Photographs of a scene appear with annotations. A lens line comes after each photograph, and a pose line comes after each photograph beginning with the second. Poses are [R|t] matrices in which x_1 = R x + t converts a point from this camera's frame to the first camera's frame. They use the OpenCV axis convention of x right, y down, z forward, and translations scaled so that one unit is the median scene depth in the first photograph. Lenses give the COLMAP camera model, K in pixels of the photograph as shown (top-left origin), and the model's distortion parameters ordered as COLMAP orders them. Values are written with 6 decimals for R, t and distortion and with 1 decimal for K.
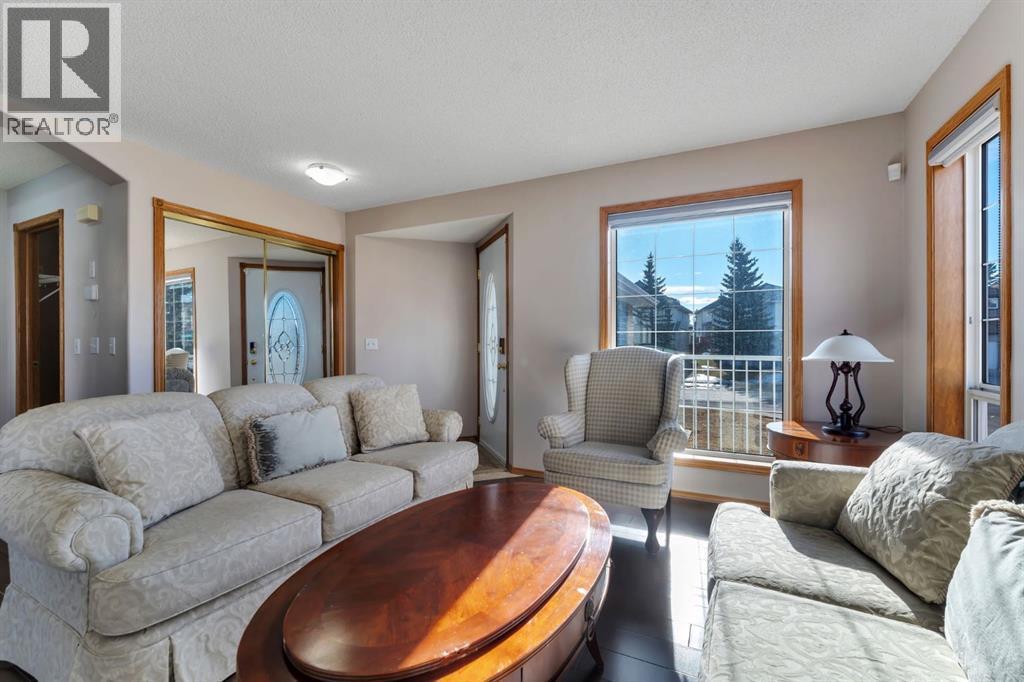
lens RADIAL K [[428.8, 0, 510.7], [0, 428.8, 342.2], [0, 0, 1]] dist [-0.001043, -0.000099]
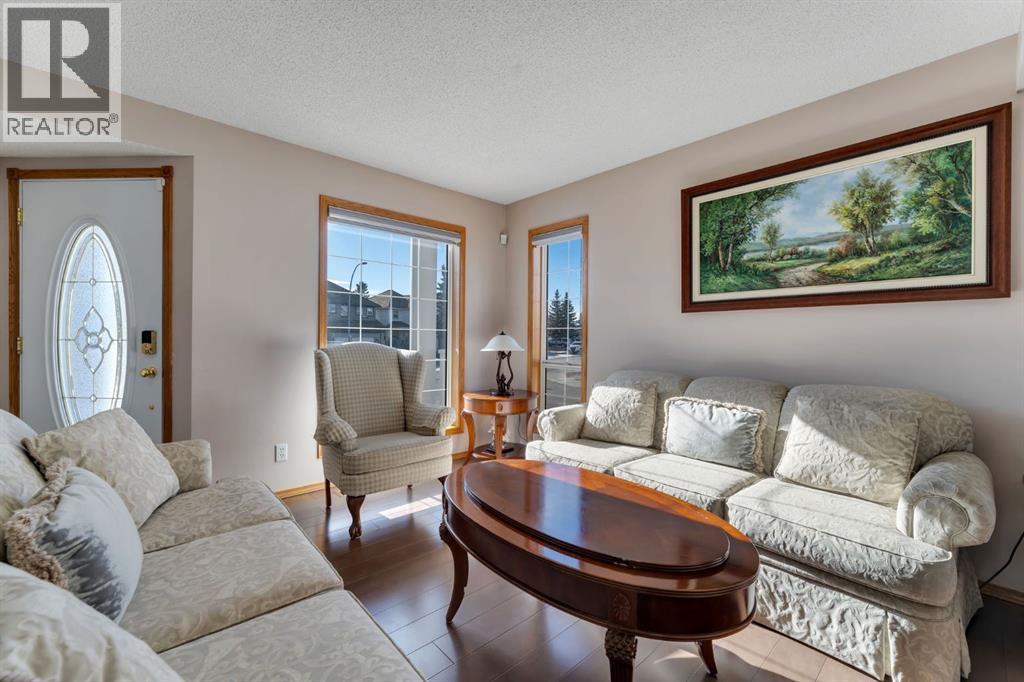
lens RADIAL K [[420.9, 0, 513.1], [0, 420.9, 337.9], [0, 0, 1]] dist [0.001361, 0.000168]
pose [[0.371004, 0.005352, 0.928616, -0.661114], [-0.007129, 0.999970, -0.002916, -0.000874], [-0.928604, -0.005538, 0.371031, 0.351724]]
